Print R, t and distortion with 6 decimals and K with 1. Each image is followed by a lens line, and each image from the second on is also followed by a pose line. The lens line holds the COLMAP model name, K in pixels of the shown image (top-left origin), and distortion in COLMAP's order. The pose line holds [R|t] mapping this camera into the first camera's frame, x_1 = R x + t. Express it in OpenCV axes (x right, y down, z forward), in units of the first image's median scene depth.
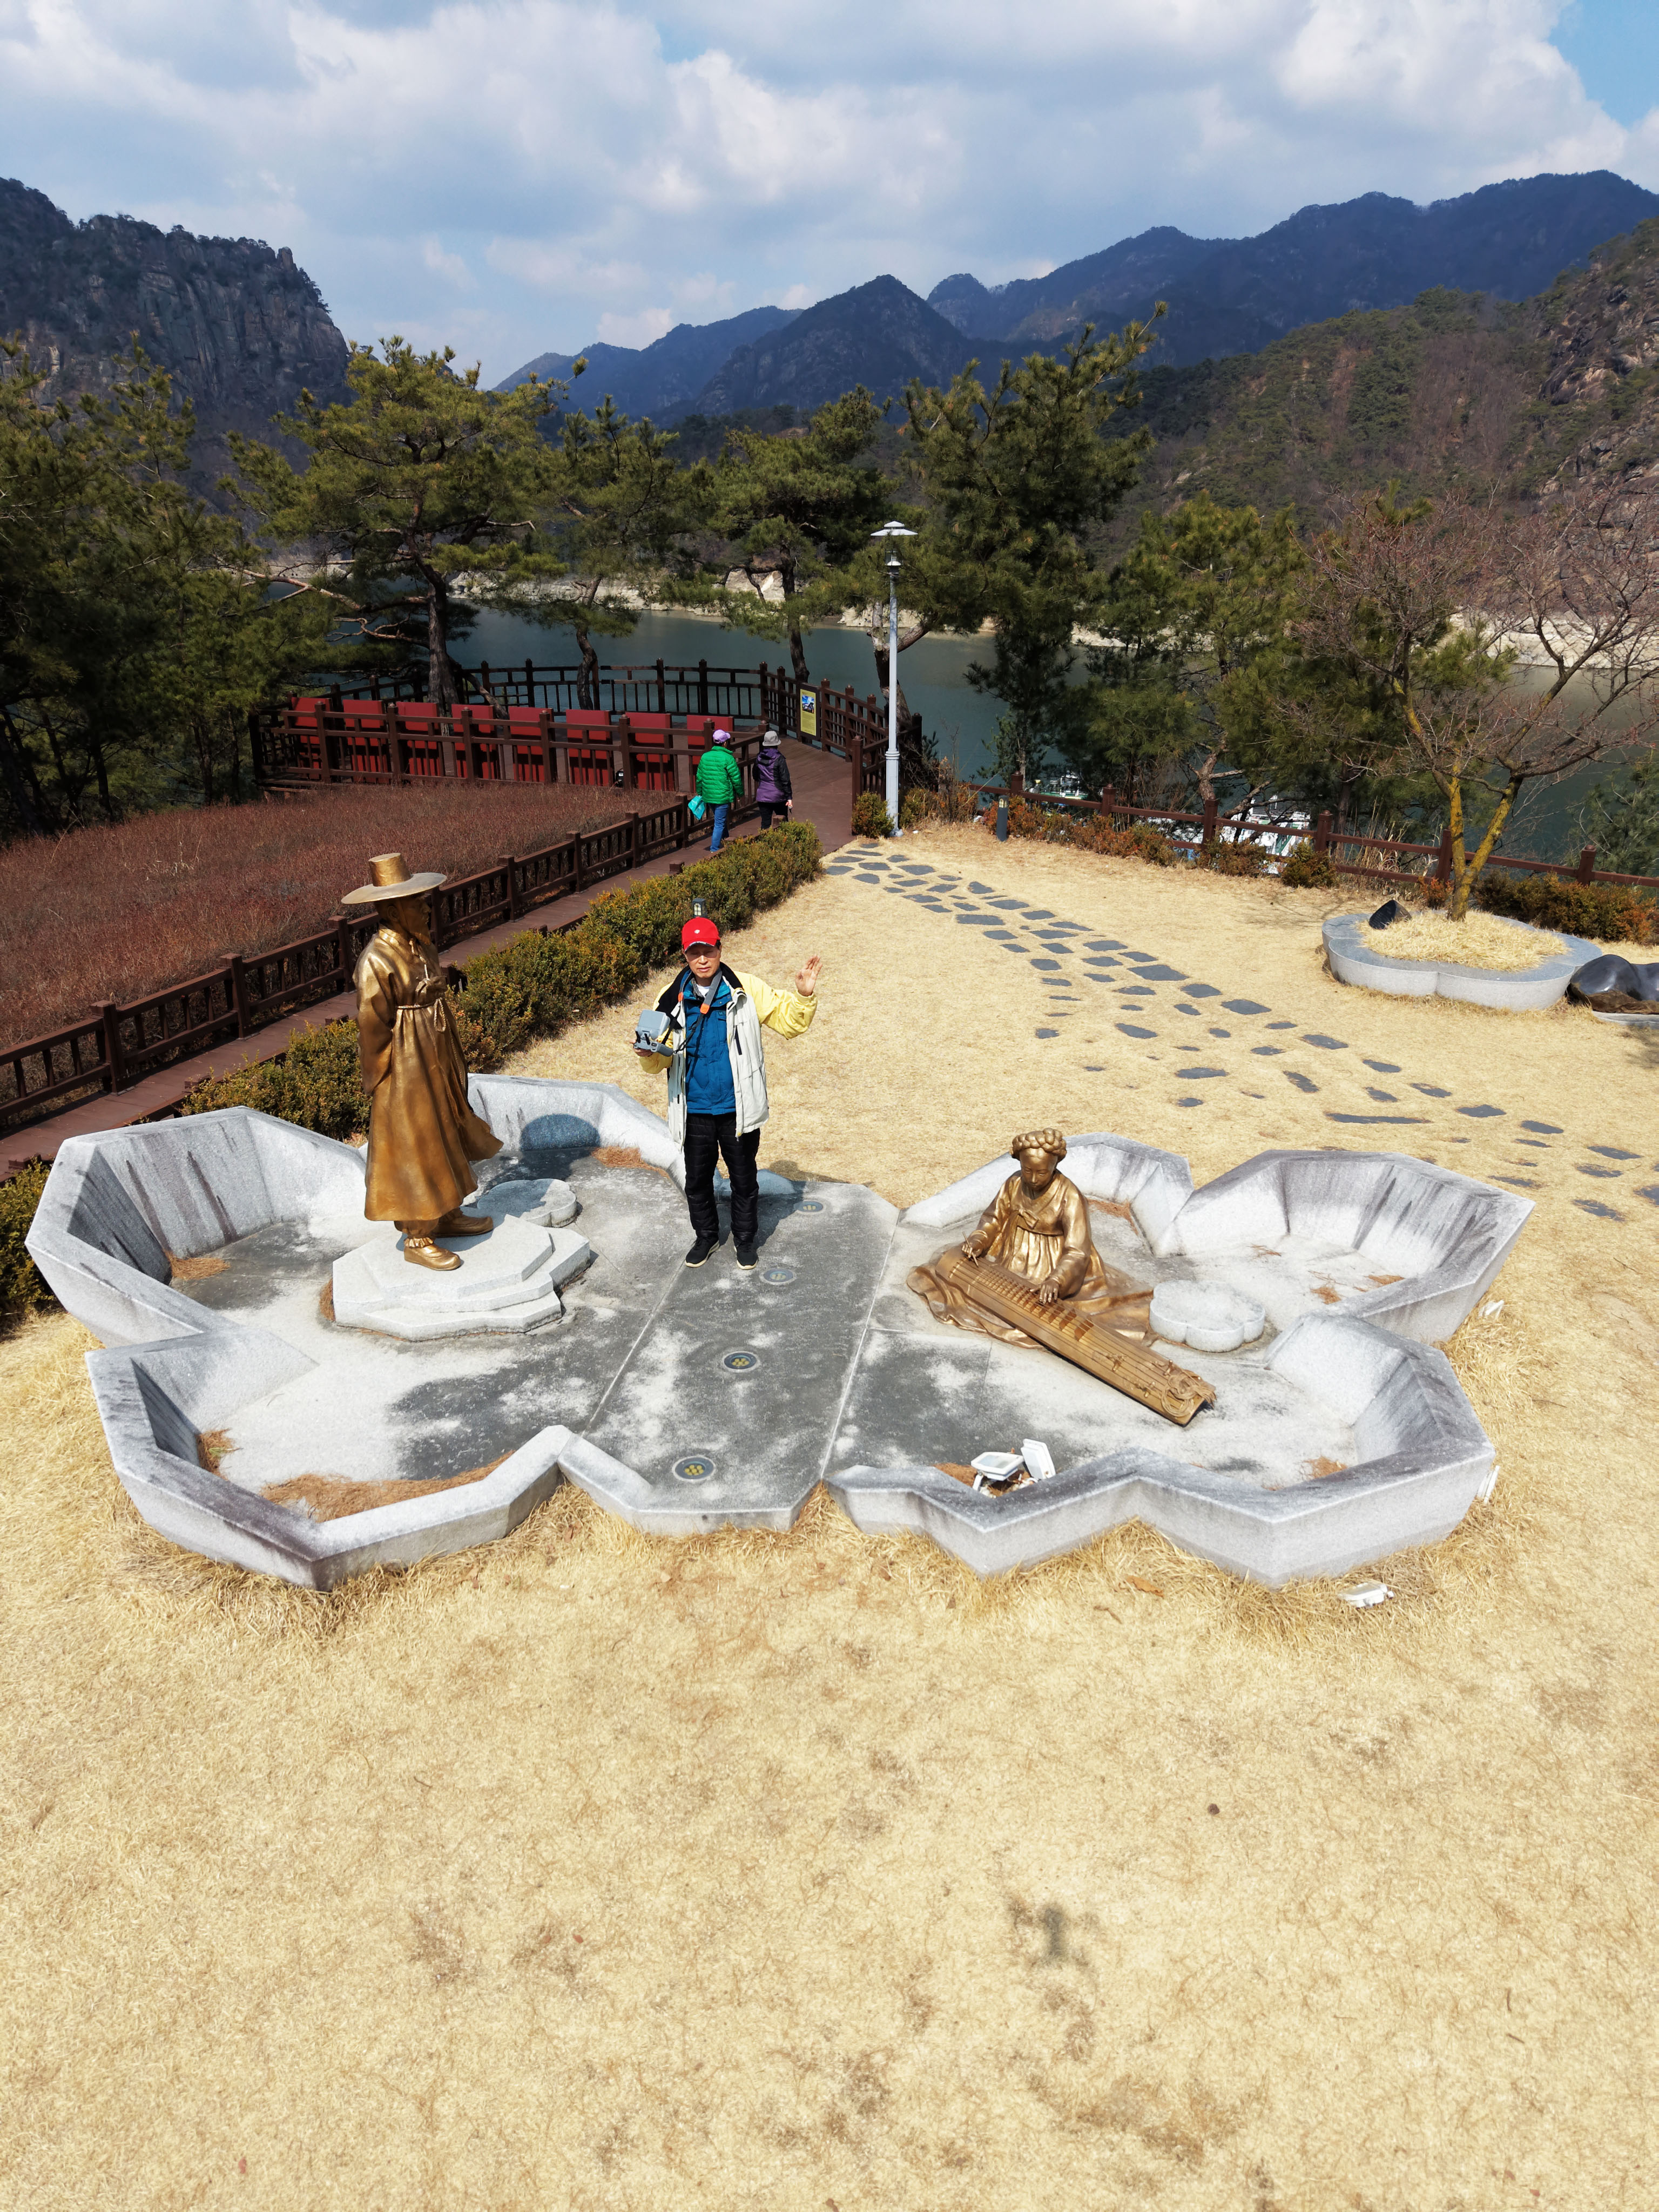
lens RADIAL K [[1477.4, 0, 834.8], [0, 1477.4, 1109.0], [0, 0, 1]] dist [0.019989, -0.020623]
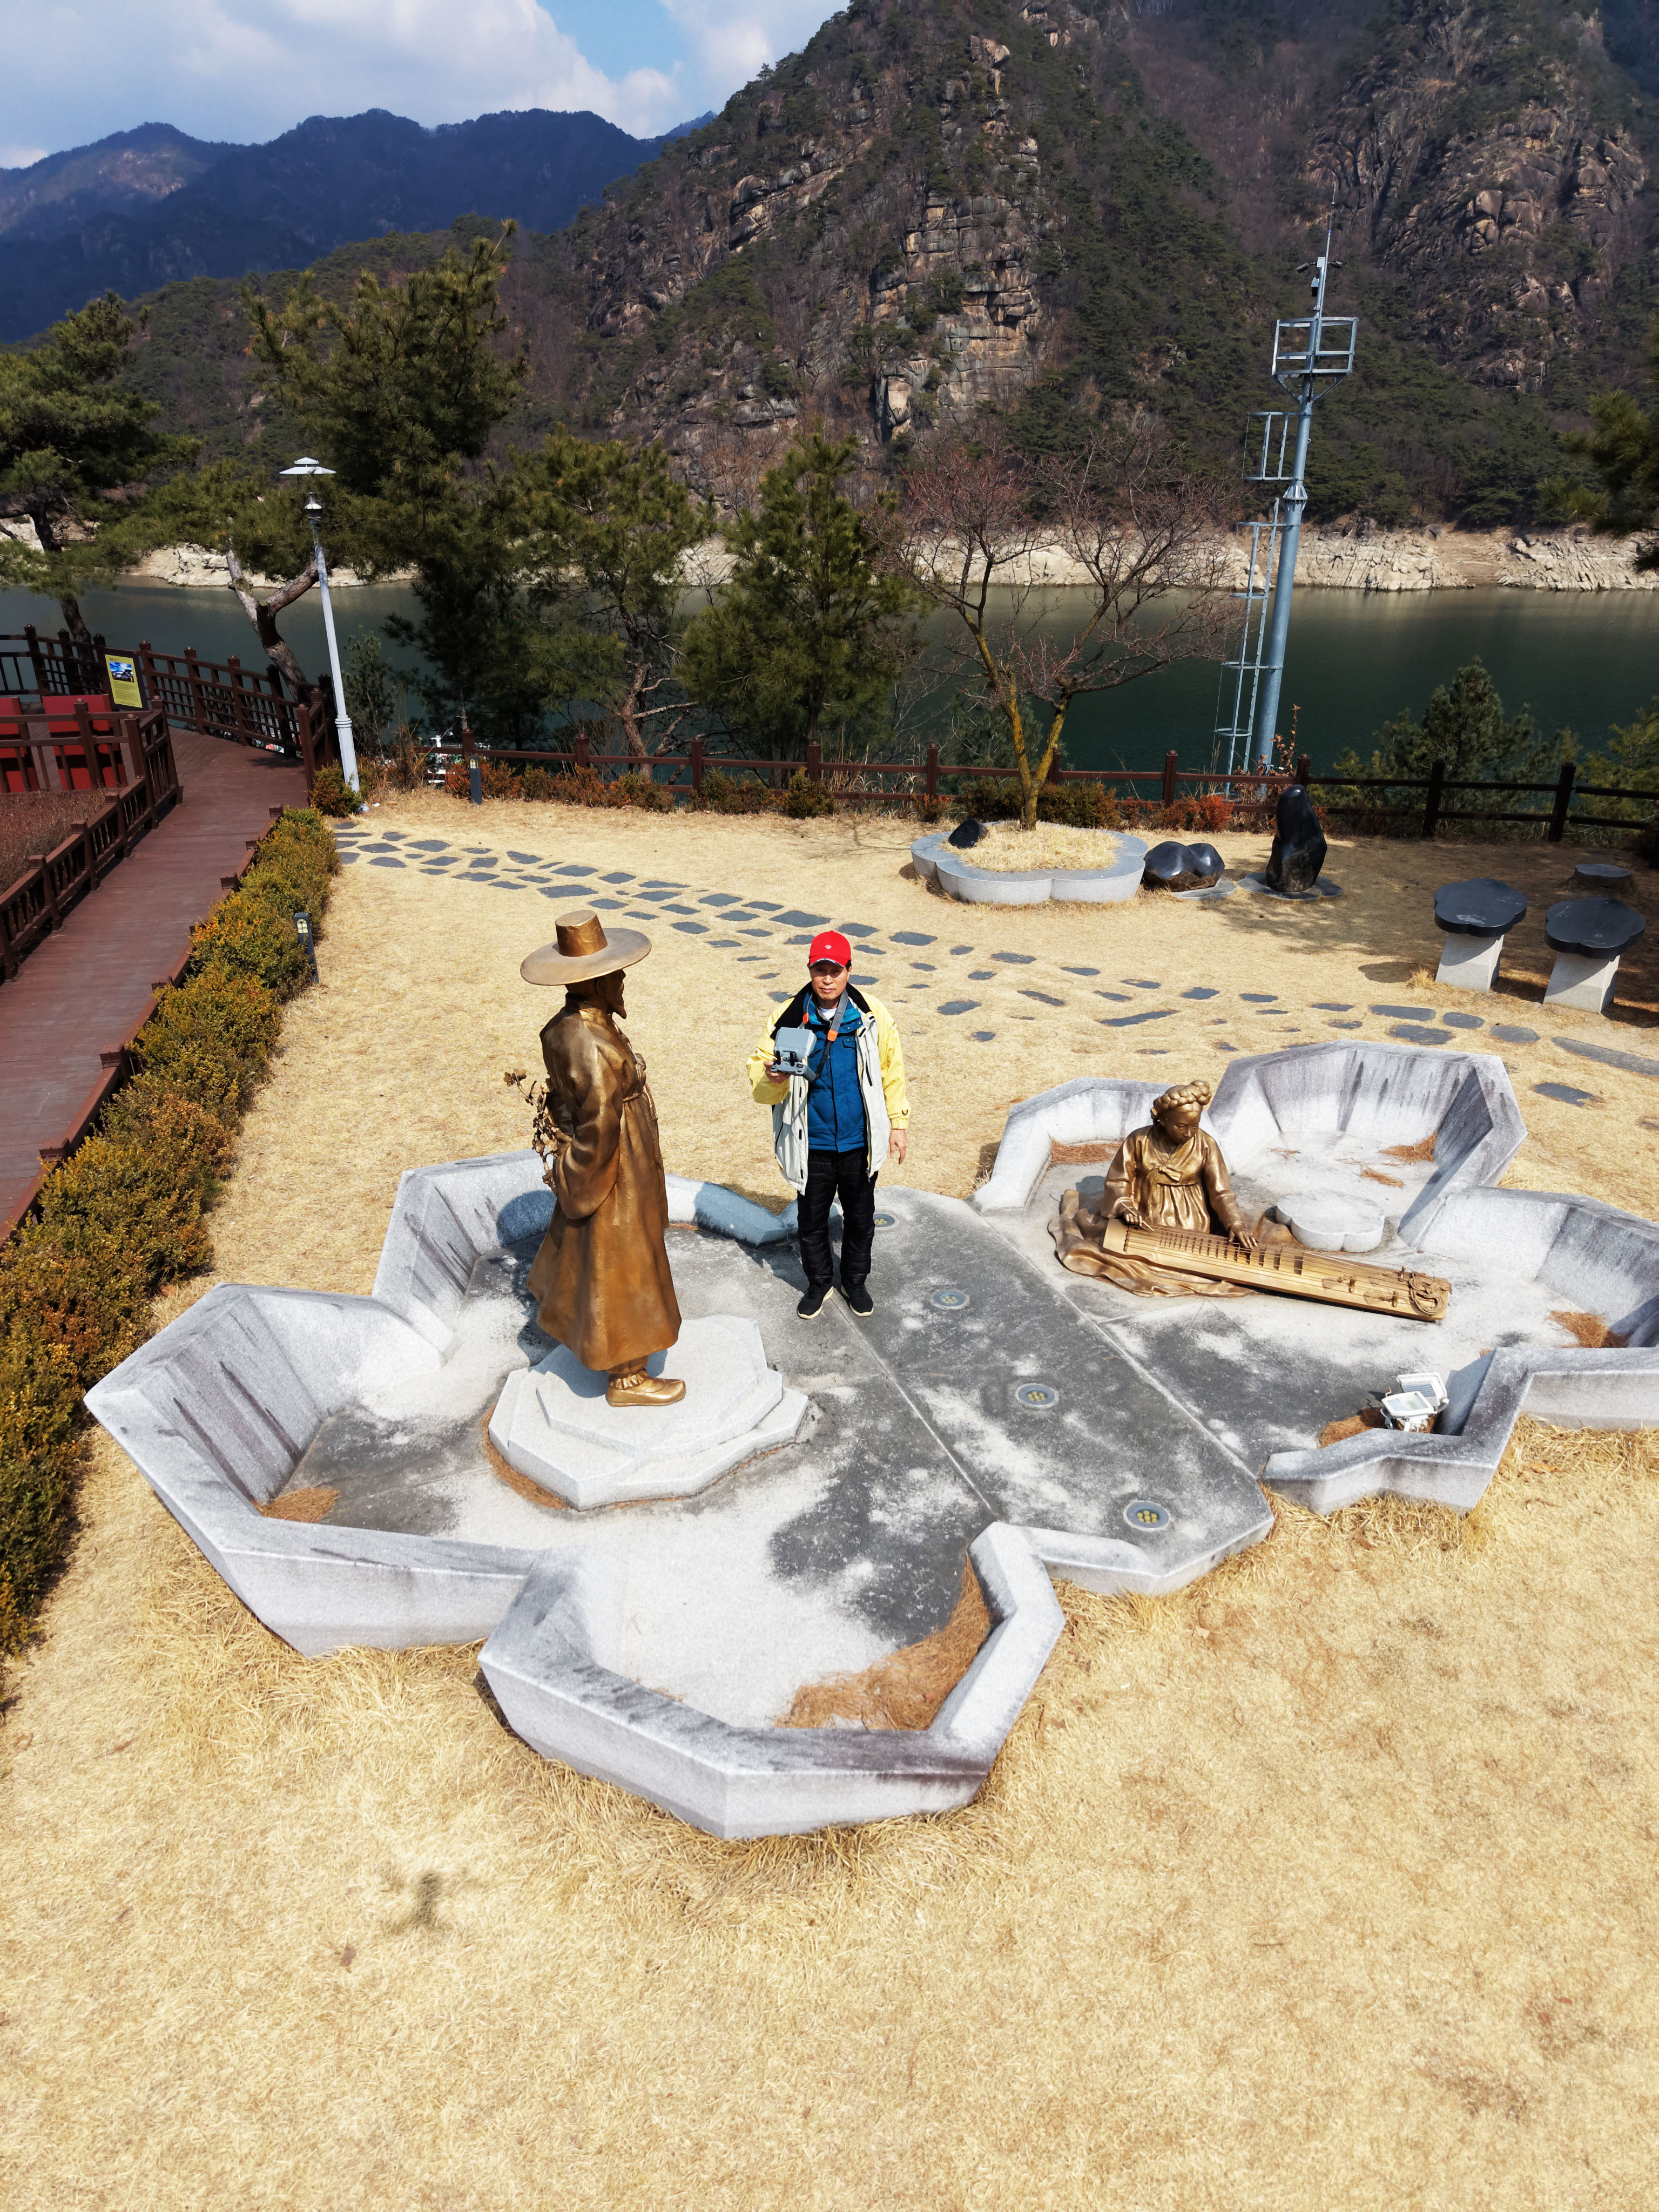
lens RADIAL K [[1477.4, 0, 834.8], [0, 1477.4, 1109.0], [0, 0, 1]] dist [0.019989, -0.020623]
pose [[0.847580, -0.216691, 0.484411, -0.304787], [0.196186, 0.976111, 0.093374, -0.060657], [-0.493072, 0.015893, 0.869843, 0.131935]]
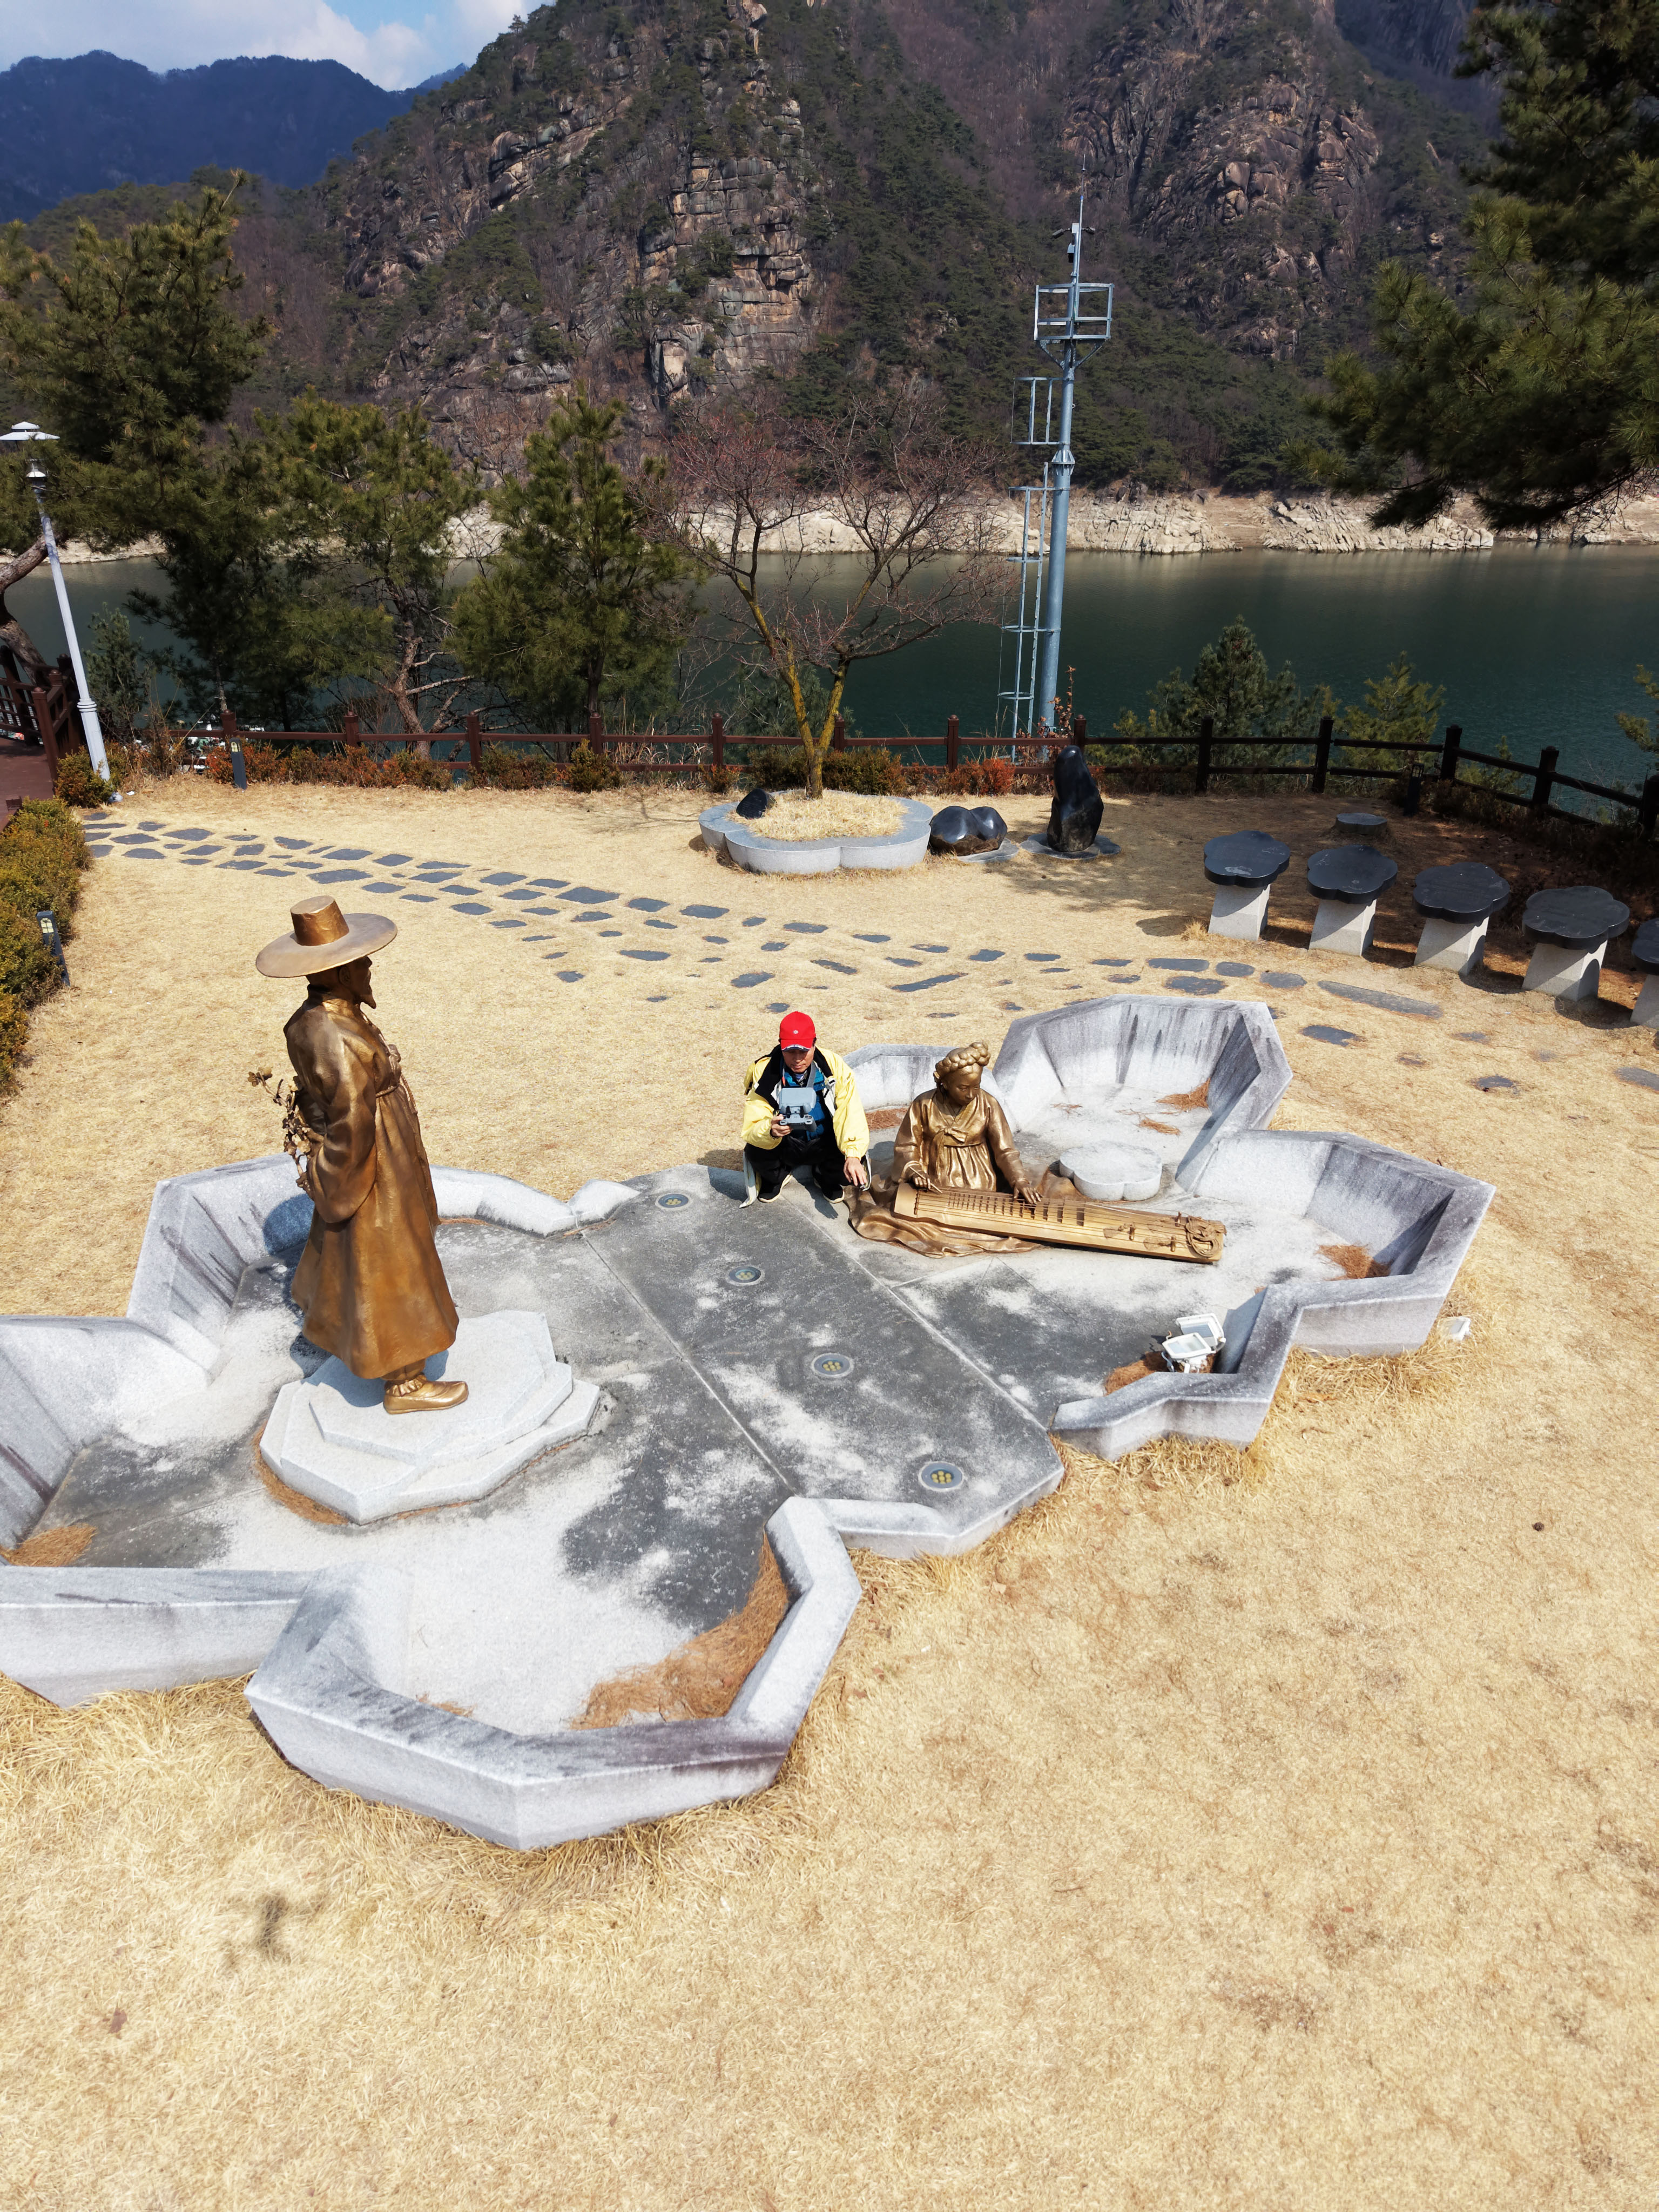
lens RADIAL K [[1477.4, 0, 834.8], [0, 1477.4, 1109.0], [0, 0, 1]] dist [0.019989, -0.020623]
pose [[0.768552, -0.272571, 0.578820, -0.290115], [0.237060, 0.961633, 0.138074, -0.058048], [-0.594247, 0.031098, 0.803681, 0.130967]]
